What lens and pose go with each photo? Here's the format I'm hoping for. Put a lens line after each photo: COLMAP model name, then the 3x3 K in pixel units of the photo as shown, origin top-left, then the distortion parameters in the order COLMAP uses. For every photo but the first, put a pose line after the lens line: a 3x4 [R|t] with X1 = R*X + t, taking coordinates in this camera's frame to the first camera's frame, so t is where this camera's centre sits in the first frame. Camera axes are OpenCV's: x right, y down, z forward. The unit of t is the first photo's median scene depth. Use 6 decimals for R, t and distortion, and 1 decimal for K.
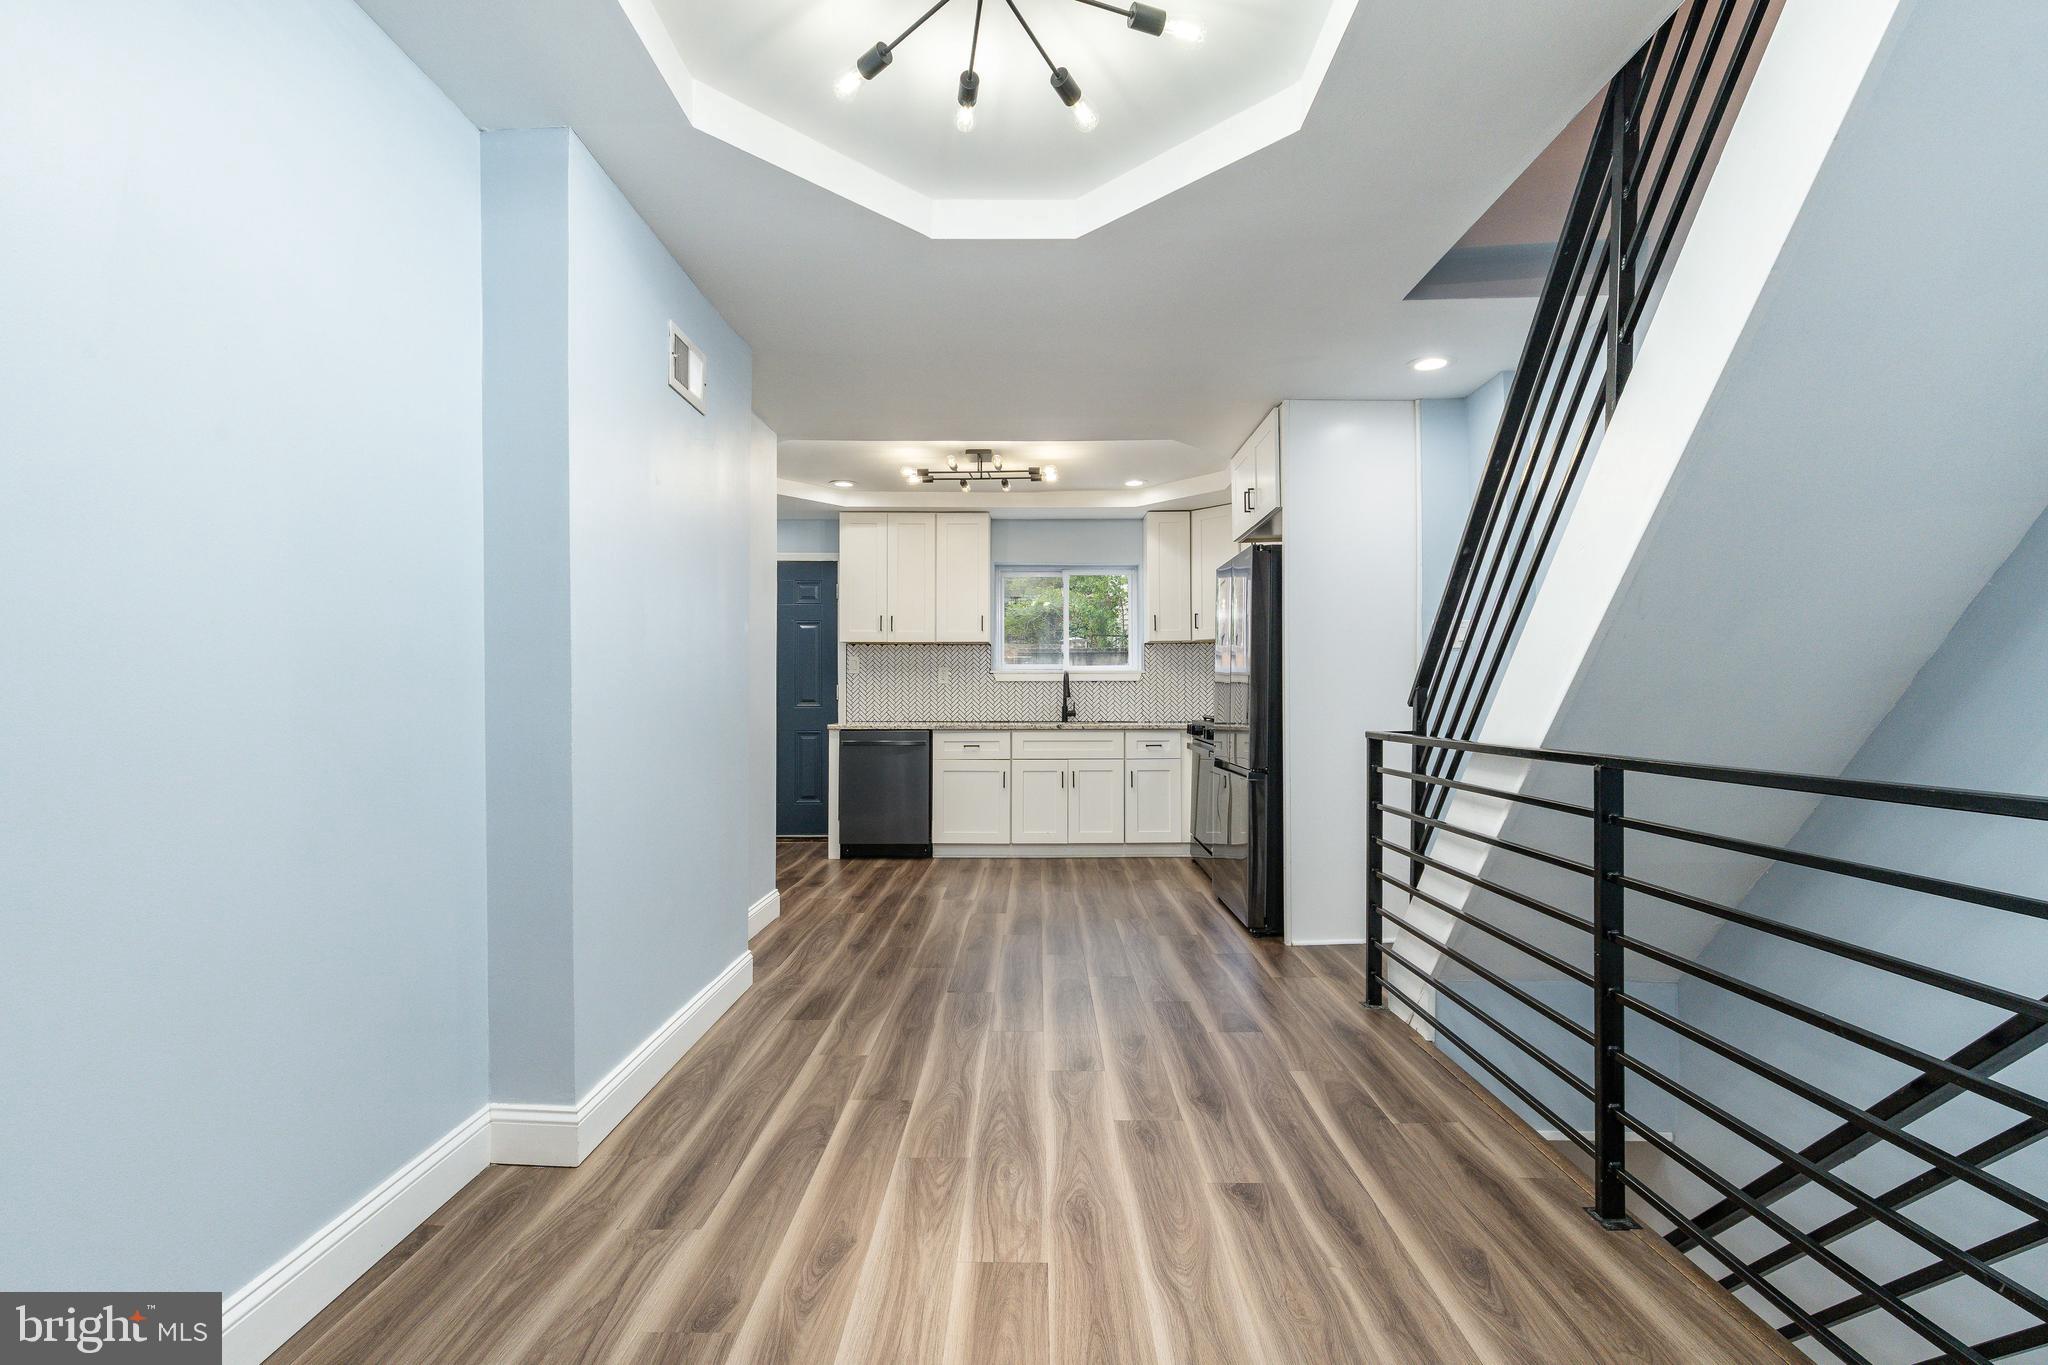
lens RADIAL K [[914.8, 0, 1020.1], [0, 914.8, 690.0], [0, 0, 1]] dist [0.013245, -0.000632]
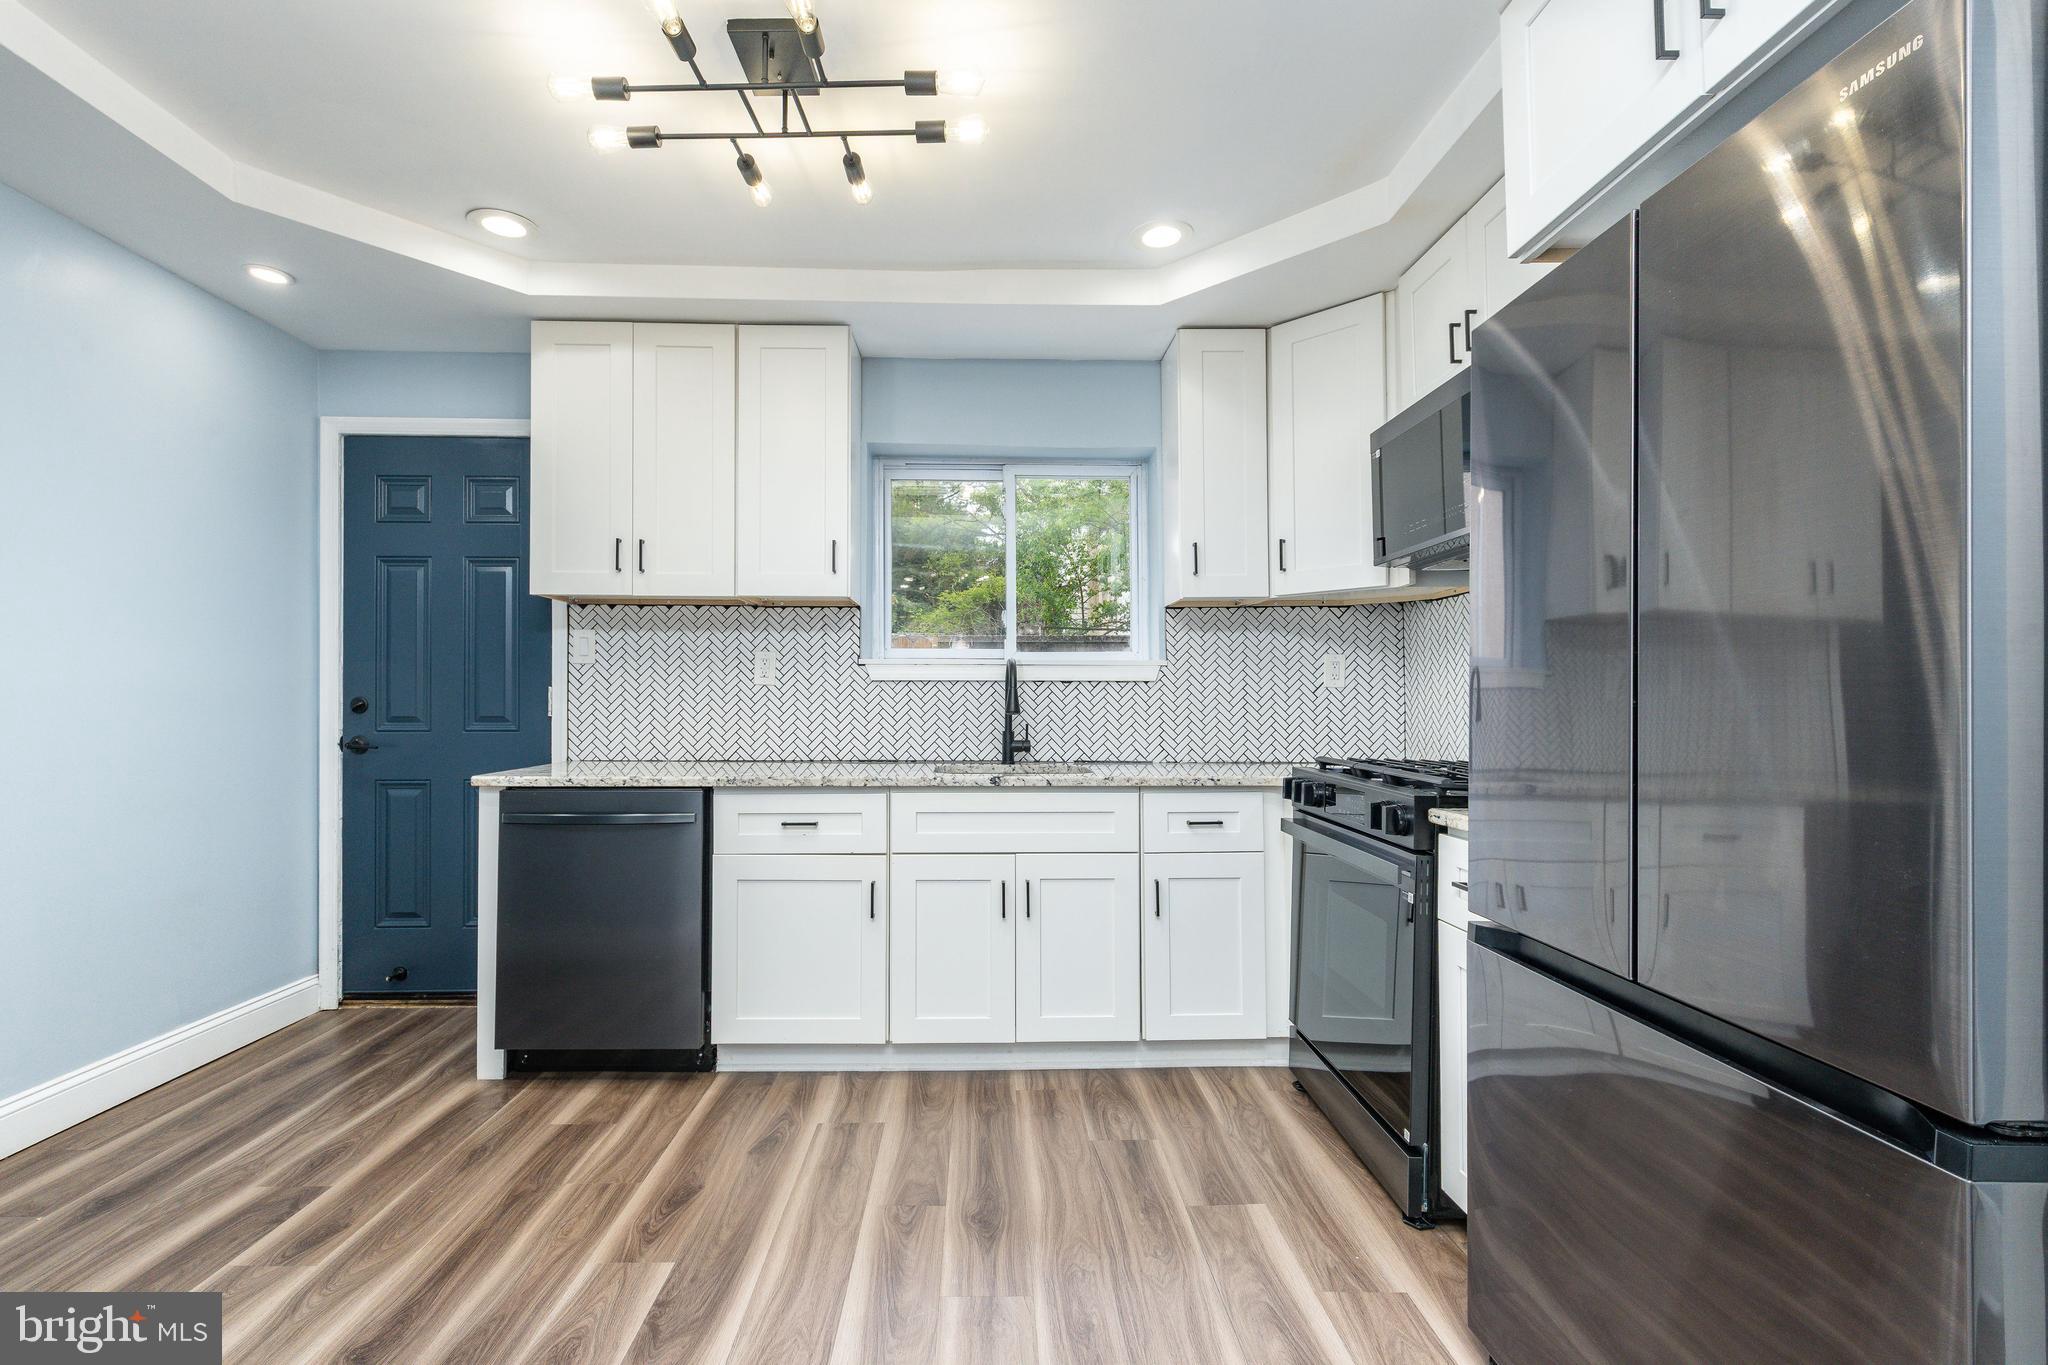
lens RADIAL K [[914.8, 0, 1008.5], [0, 914.8, 691.8], [0, 0, 1]] dist [0.013245, -0.000632]
pose [[0.999010, -0.000818, 0.044479, 0.029503], [0.000902, 0.999998, -0.001885, -0.002819], [-0.044477, 0.001924, 0.999009, 0.553172]]
